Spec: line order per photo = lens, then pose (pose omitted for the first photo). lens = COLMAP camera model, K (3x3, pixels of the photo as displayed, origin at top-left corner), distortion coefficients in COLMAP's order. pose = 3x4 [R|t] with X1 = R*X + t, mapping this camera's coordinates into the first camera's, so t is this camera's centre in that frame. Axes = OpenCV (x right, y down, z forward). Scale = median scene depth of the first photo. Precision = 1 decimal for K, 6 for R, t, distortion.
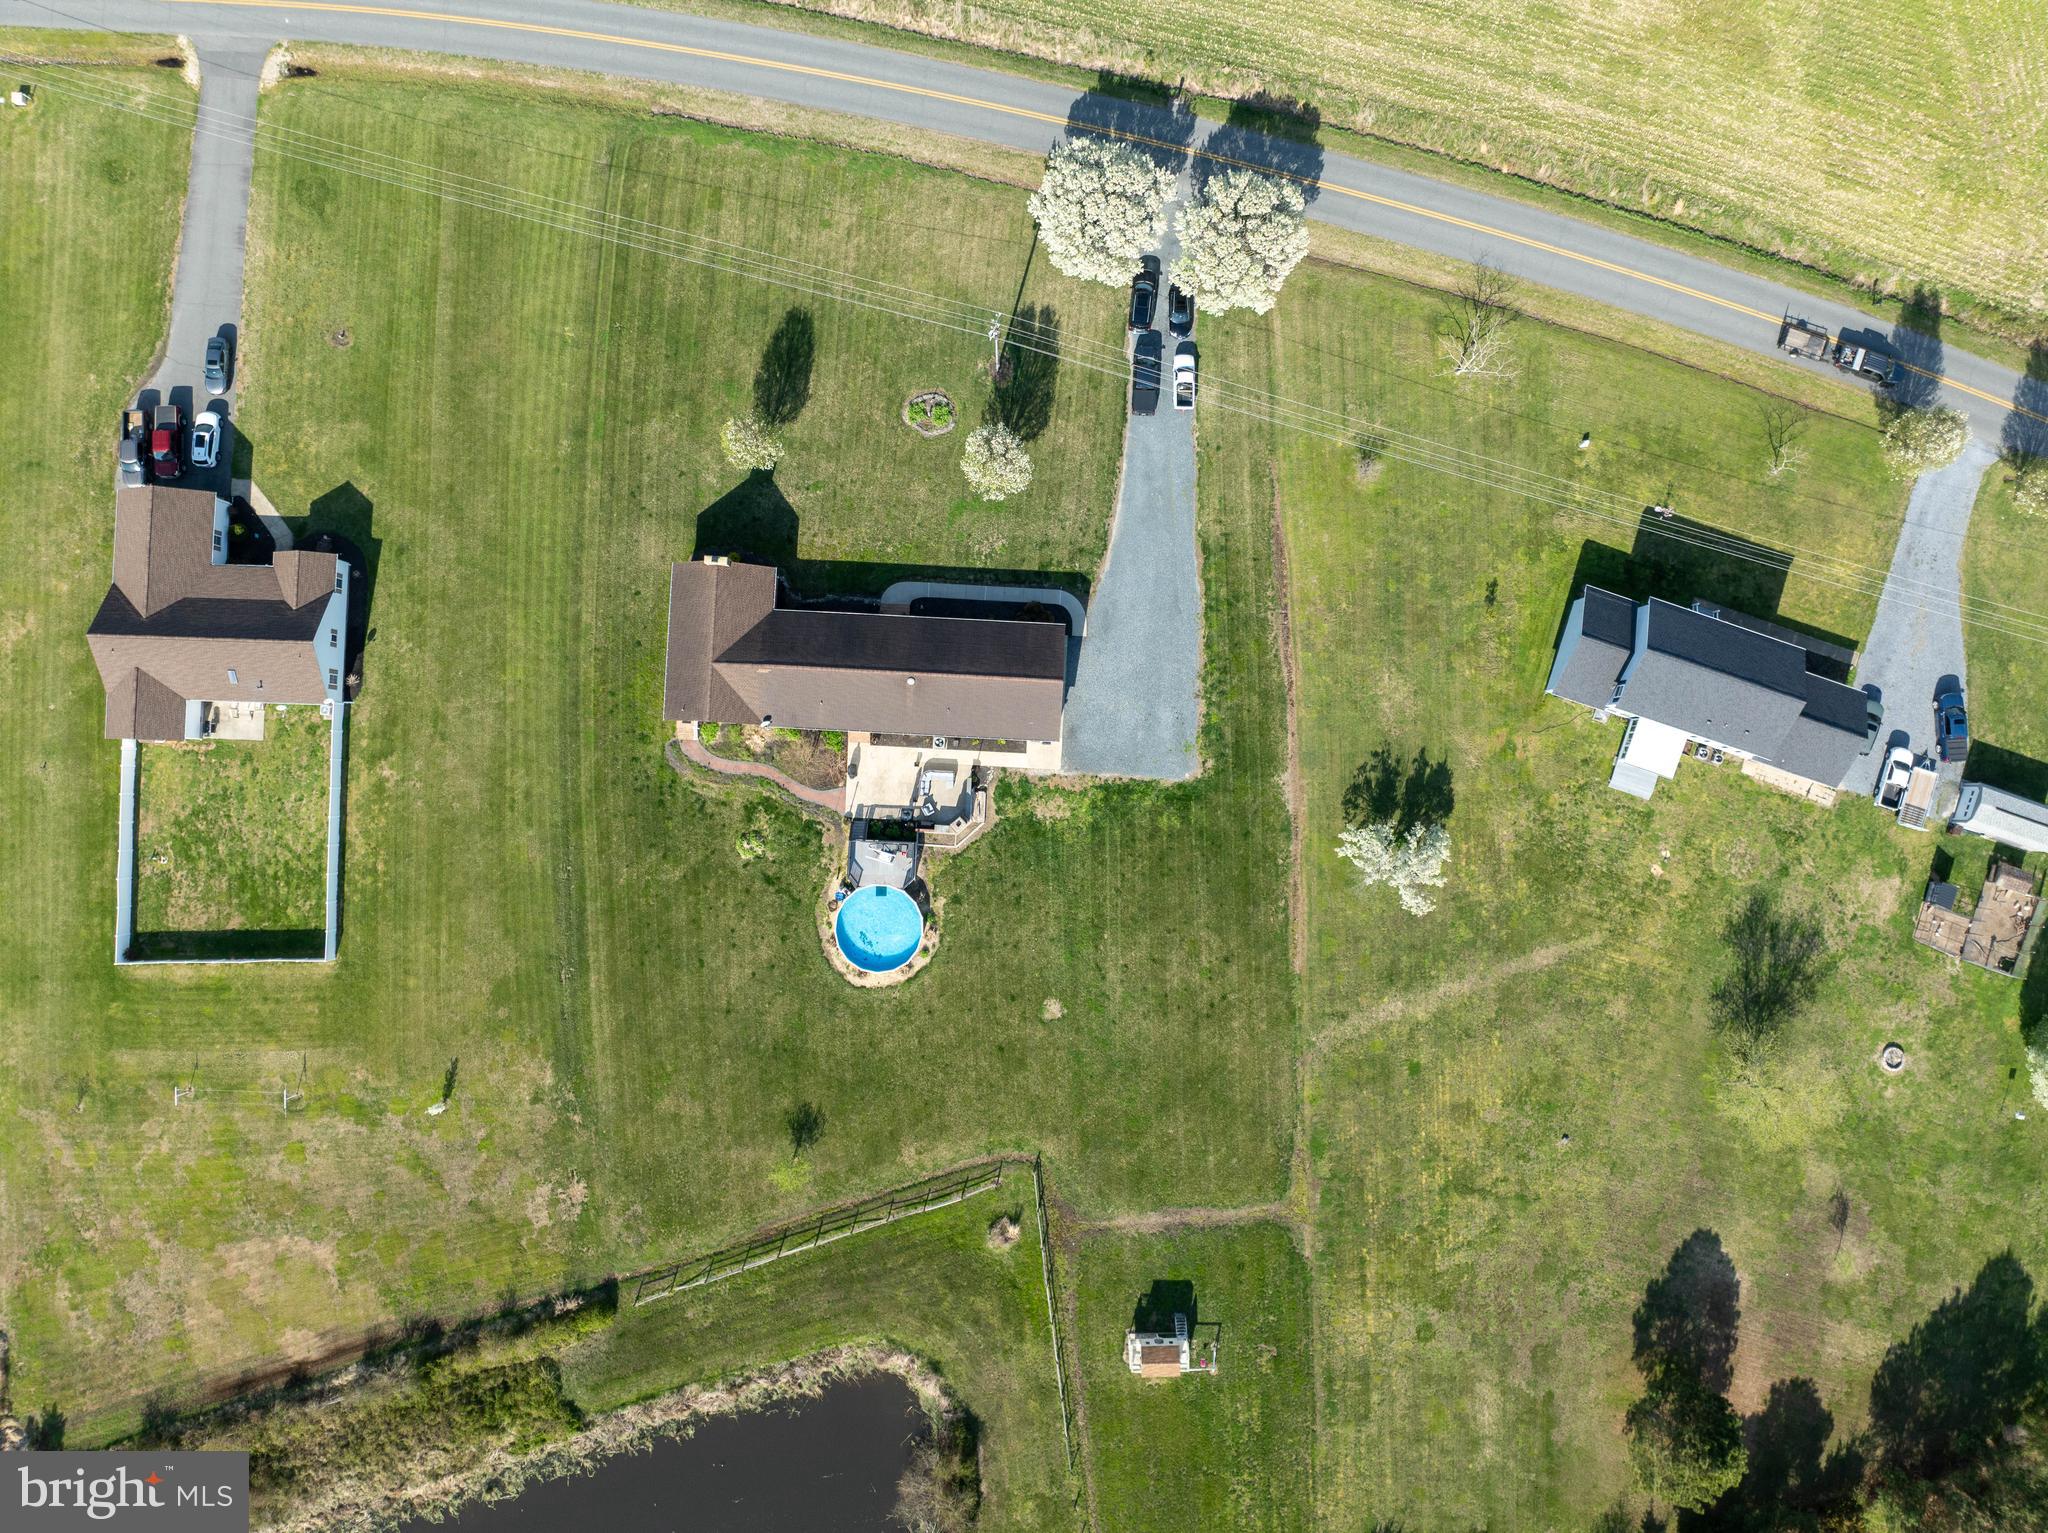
lens RADIAL K [[1448.7, 0, 1031.1], [0, 1448.7, 754.6], [0, 0, 1]] dist [-0.043982, 0.008639]
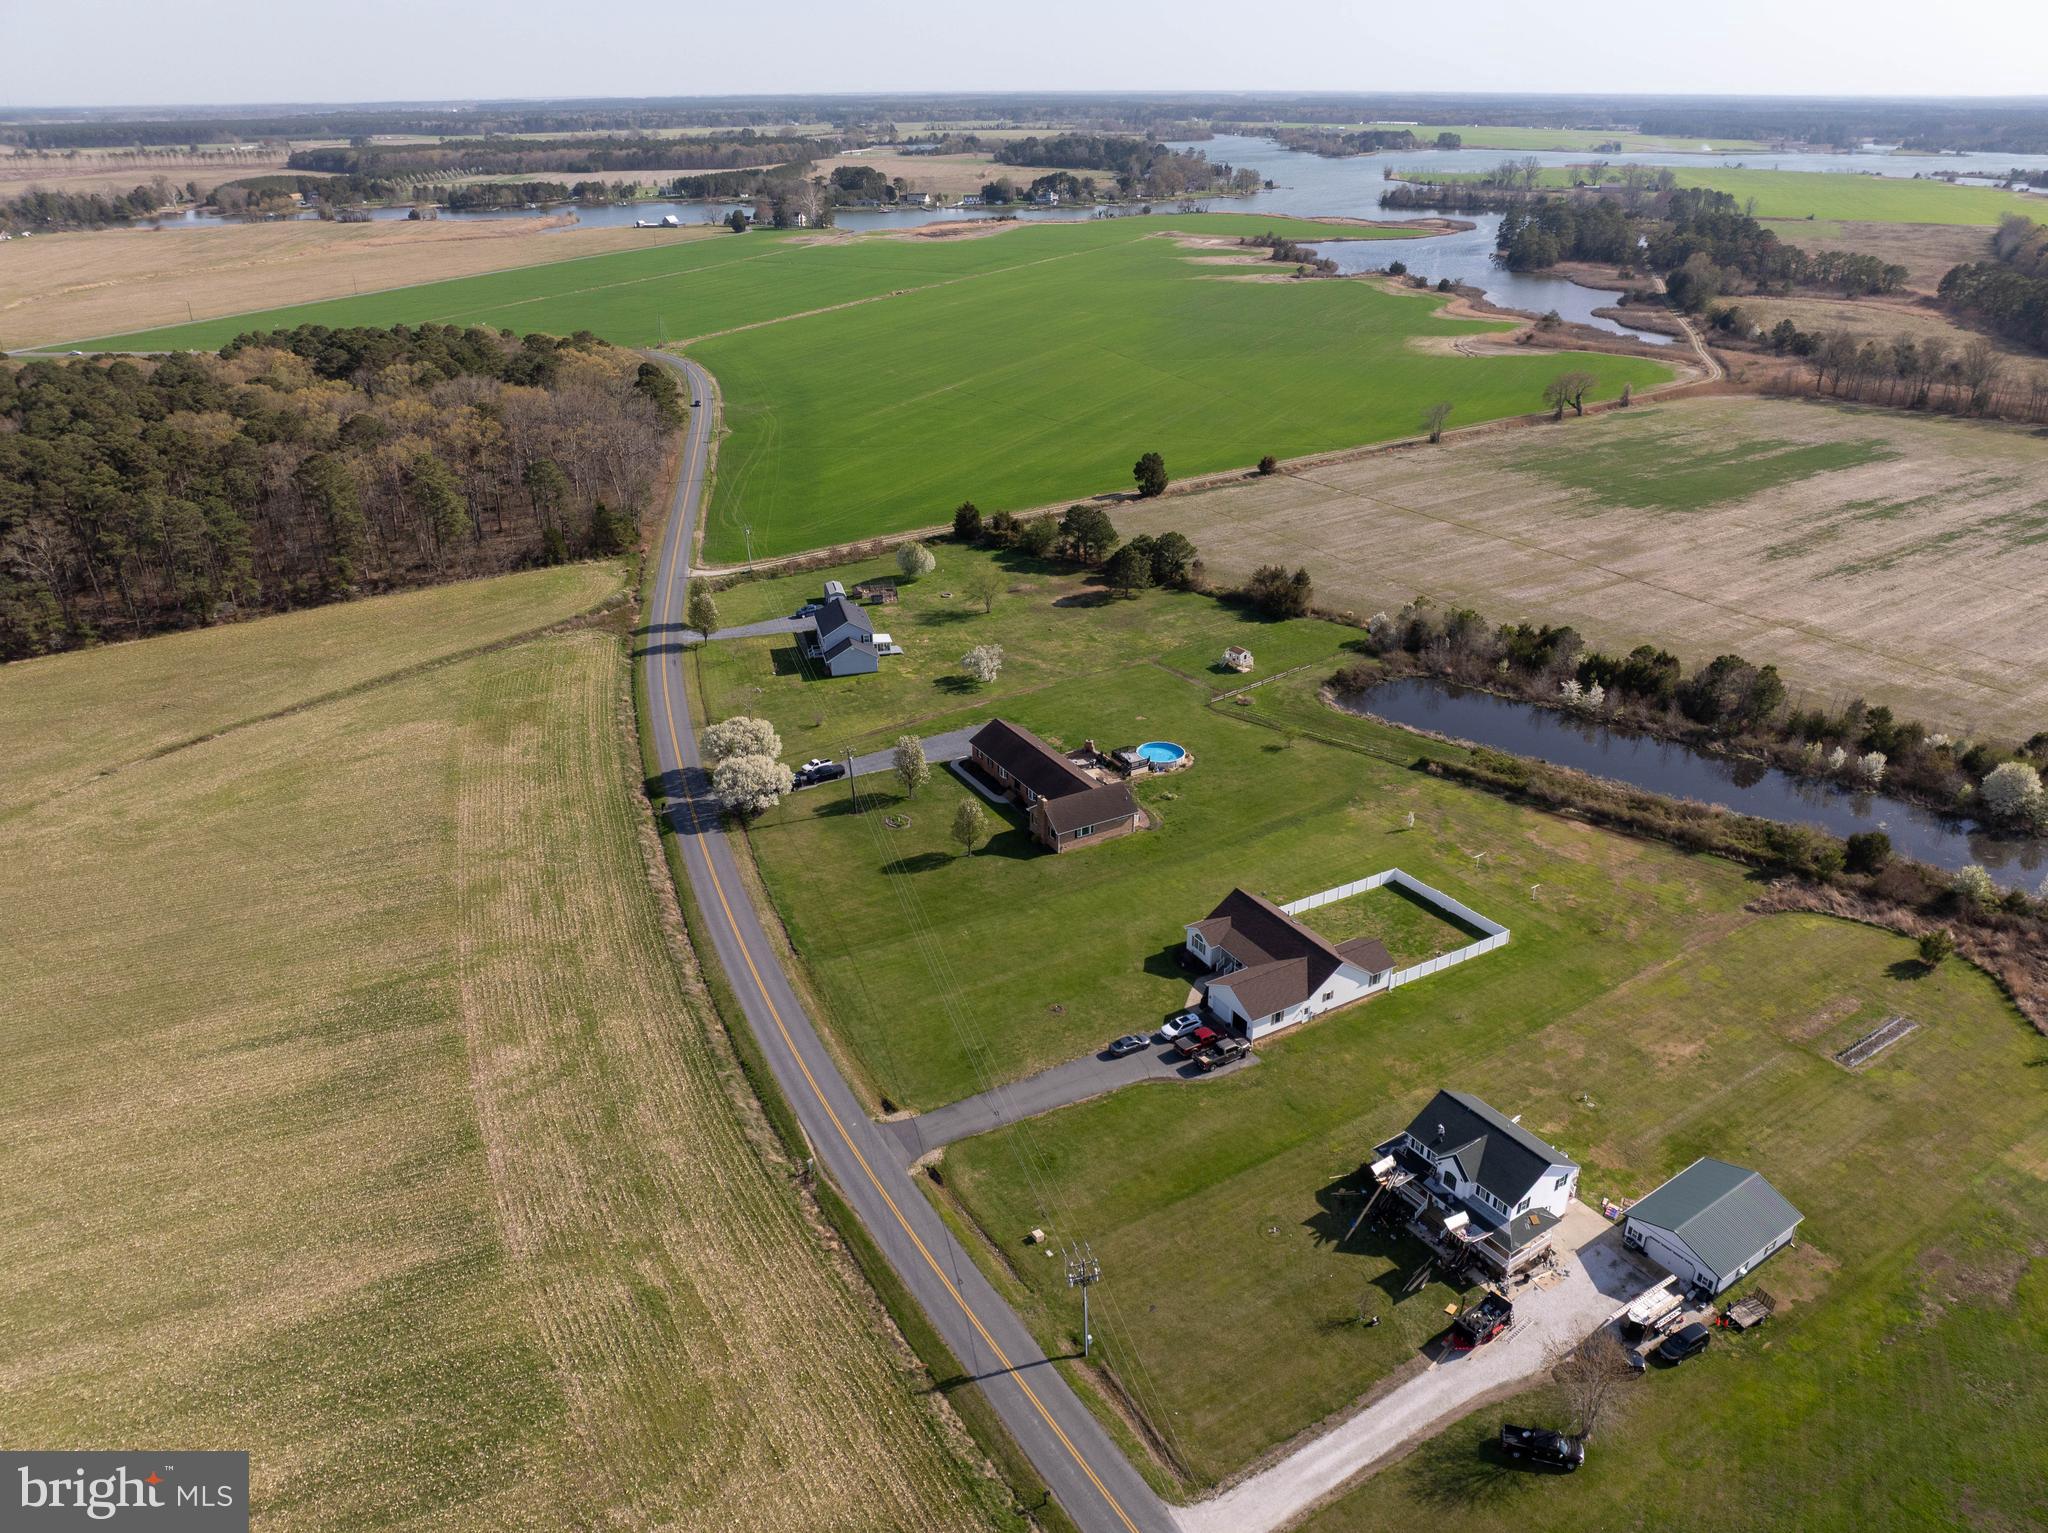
lens RADIAL K [[1448.7, 0, 1024.2], [0, 1448.7, 750.8], [0, 0, 1]] dist [-0.043982, 0.008639]
pose [[-0.538308, -0.346778, 0.768095, -1.410356], [0.842725, -0.214725, 0.493667, -0.925140], [-0.006264, 0.913038, 0.407827, 0.245637]]
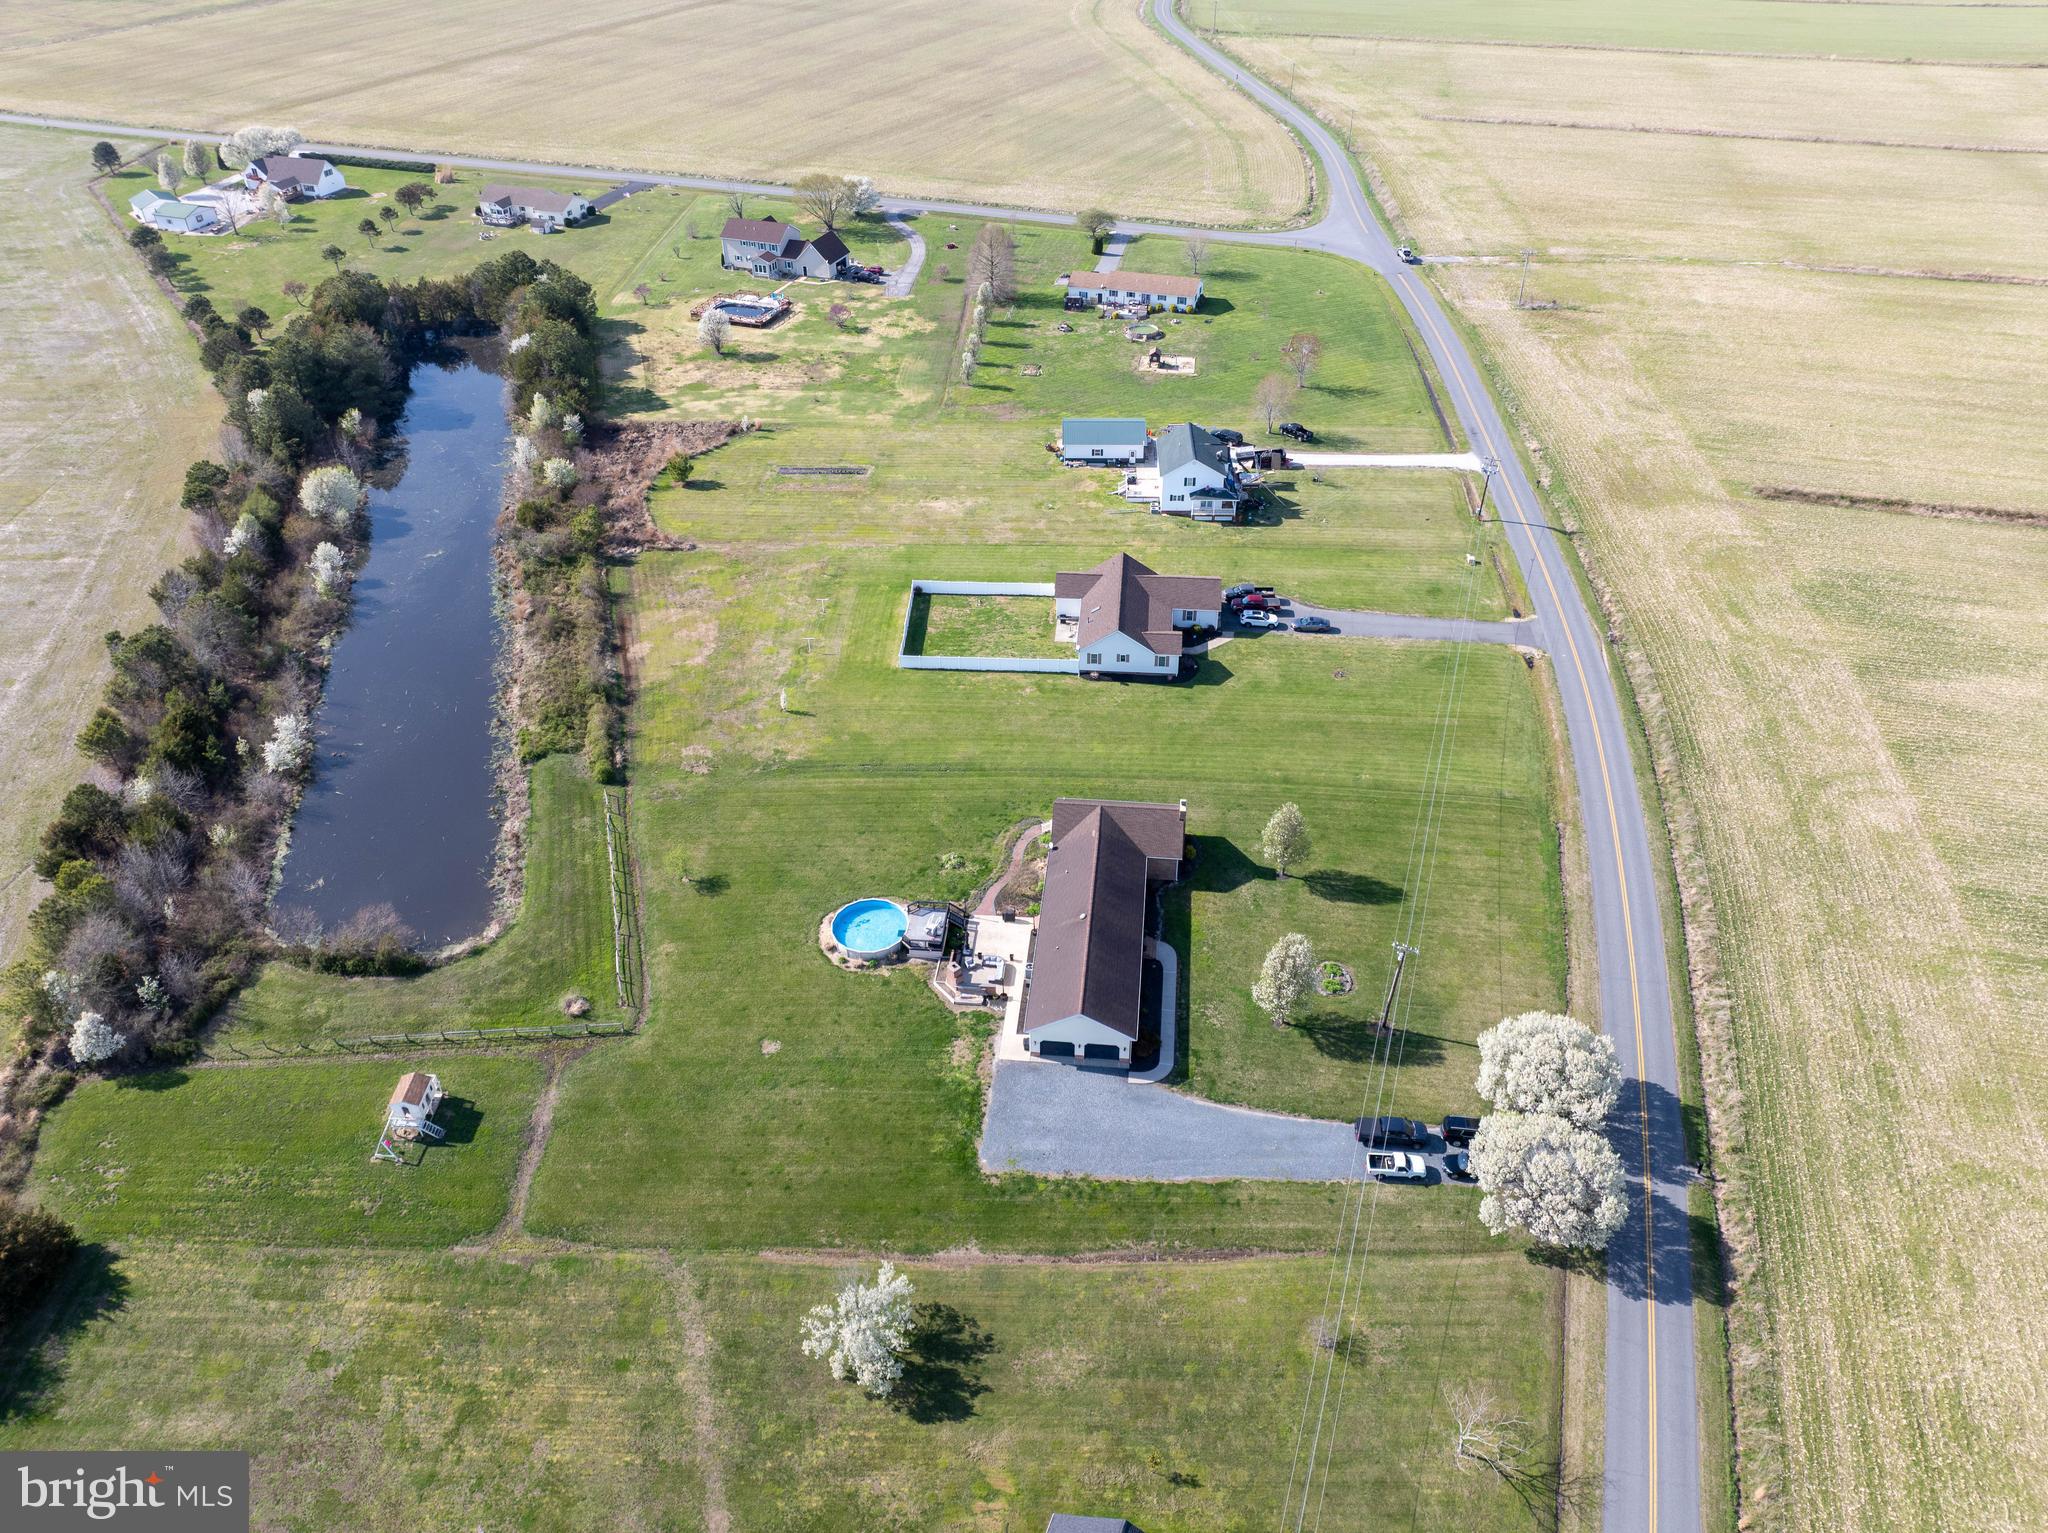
lens RADIAL K [[1448.7, 0, 1029.4], [0, 1448.7, 758.2], [0, 0, 1]] dist [-0.043982, 0.008639]
pose [[-0.048199, 0.602275, -0.796832, 0.712620], [-0.998505, -0.008474, 0.053992, -0.065538], [0.025766, 0.798244, 0.601783, 0.207179]]
